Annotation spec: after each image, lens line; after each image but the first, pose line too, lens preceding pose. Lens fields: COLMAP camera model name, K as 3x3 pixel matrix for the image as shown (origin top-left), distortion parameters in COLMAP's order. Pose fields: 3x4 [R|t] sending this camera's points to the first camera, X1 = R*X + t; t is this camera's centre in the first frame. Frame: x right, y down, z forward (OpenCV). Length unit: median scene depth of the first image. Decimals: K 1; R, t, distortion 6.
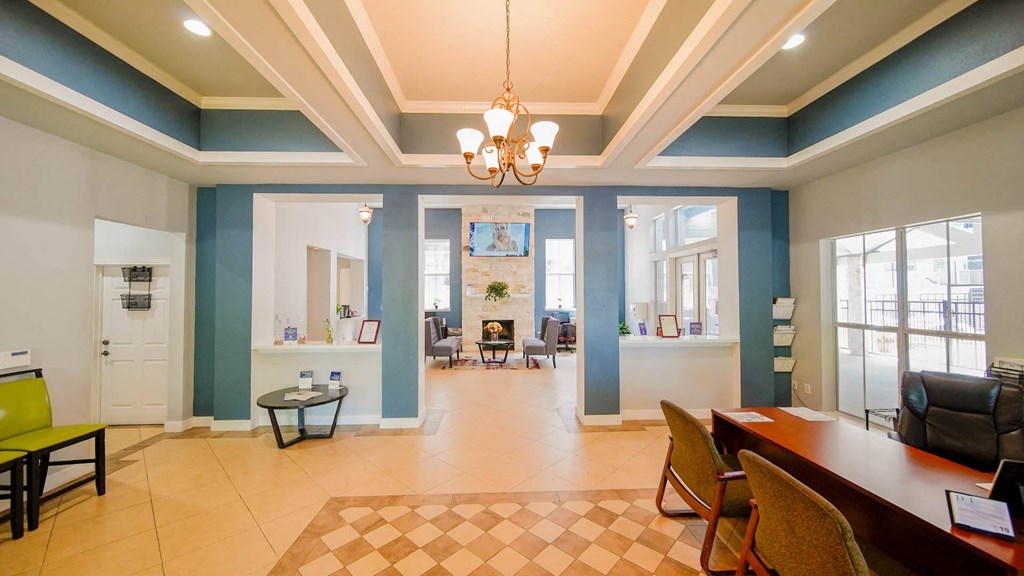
lens RADIAL K [[365.6, 0, 512.0], [0, 365.6, 288.0], [0, 0, 1]] dist [-0.000854, -0.000104]
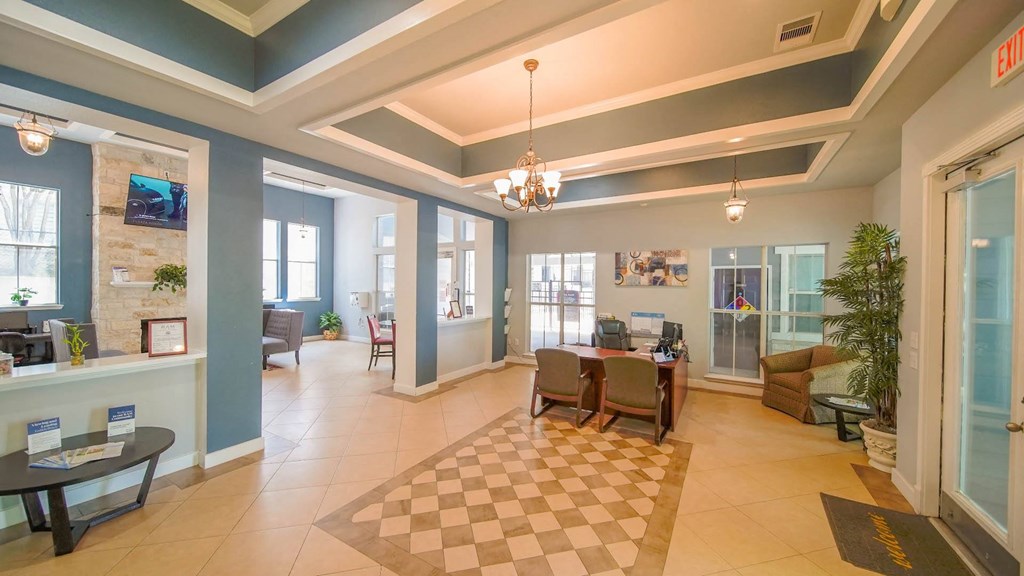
lens RADIAL K [[365.6, 0, 512.0], [0, 365.6, 288.0], [0, 0, 1]] dist [-0.000854, -0.000104]
pose [[0.544734, 0.001321, 0.838608, -0.633956], [-0.025126, 0.999576, 0.014747, 0.002416], [-0.838232, -0.029104, 0.544536, 0.112700]]
